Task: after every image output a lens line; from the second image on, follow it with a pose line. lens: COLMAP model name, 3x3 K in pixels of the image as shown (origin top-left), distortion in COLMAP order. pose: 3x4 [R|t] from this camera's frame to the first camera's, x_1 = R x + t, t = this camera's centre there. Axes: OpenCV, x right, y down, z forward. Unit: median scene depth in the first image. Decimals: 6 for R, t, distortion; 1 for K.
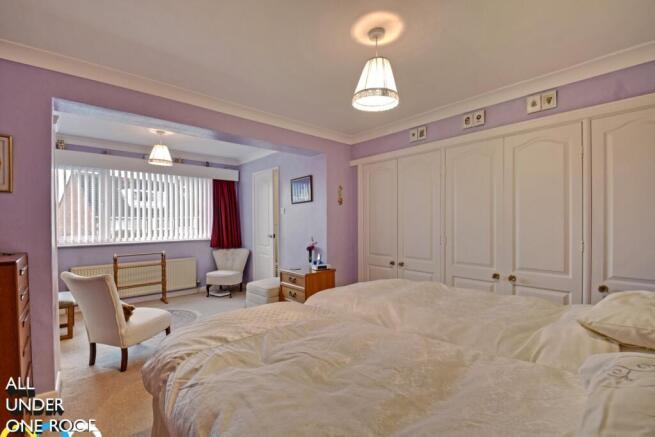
lens RADIAL K [[290.1, 0, 328.3], [0, 290.1, 226.4], [0, 0, 1]] dist [-0.000193, -0.000025]
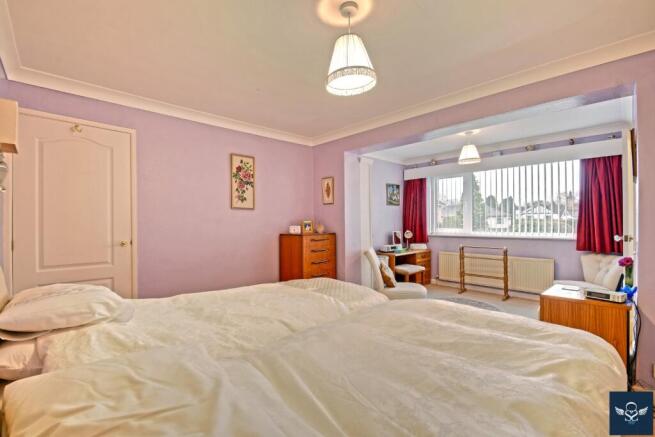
lens RADIAL K [[293.9, 0, 327.5], [0, 293.9, 218.5], [0, 0, 1]] dist [-0.002510, -0.000249]
pose [[0.013115, -0.003089, -0.999909, 0.409426], [-0.005503, 0.999980, -0.003161, -0.003723], [0.999899, 0.005544, 0.013097, 0.389398]]
